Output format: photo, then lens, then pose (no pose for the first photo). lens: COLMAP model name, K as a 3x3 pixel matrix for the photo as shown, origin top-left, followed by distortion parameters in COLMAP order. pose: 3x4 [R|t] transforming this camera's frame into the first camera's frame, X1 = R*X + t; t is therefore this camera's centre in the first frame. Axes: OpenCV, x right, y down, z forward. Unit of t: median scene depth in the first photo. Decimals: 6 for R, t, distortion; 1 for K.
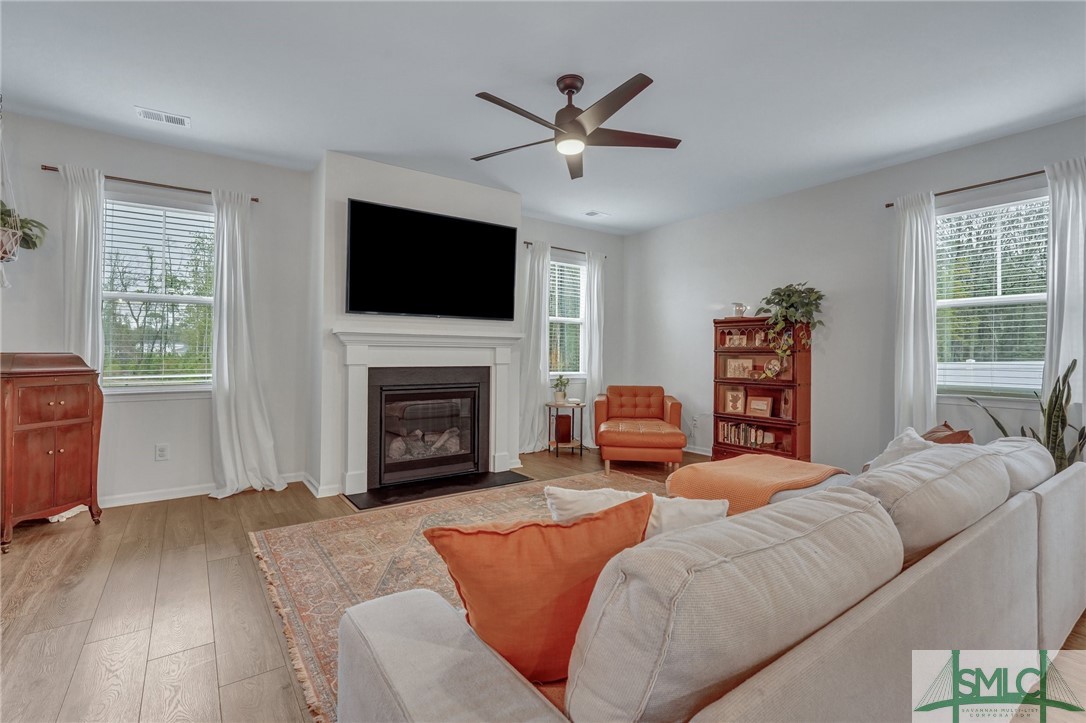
lens RADIAL K [[488.2, 0, 536.7], [0, 488.2, 353.5], [0, 0, 1]] dist [-0.005327, 0.000818]
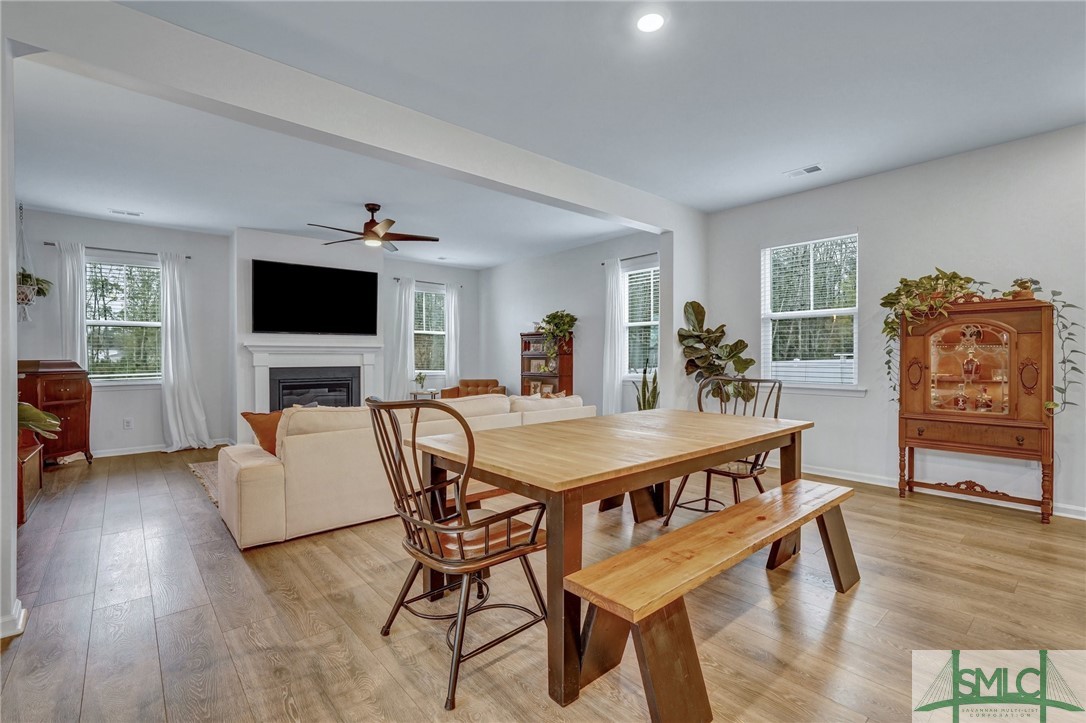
lens RADIAL K [[488.2, 0, 544.6], [0, 488.2, 366.4], [0, 0, 1]] dist [-0.005327, 0.000818]
pose [[0.995456, -0.010954, 0.094589, 0.375588], [0.008992, 0.999736, 0.021144, 0.000023], [-0.094796, -0.020197, 0.995292, -0.615828]]
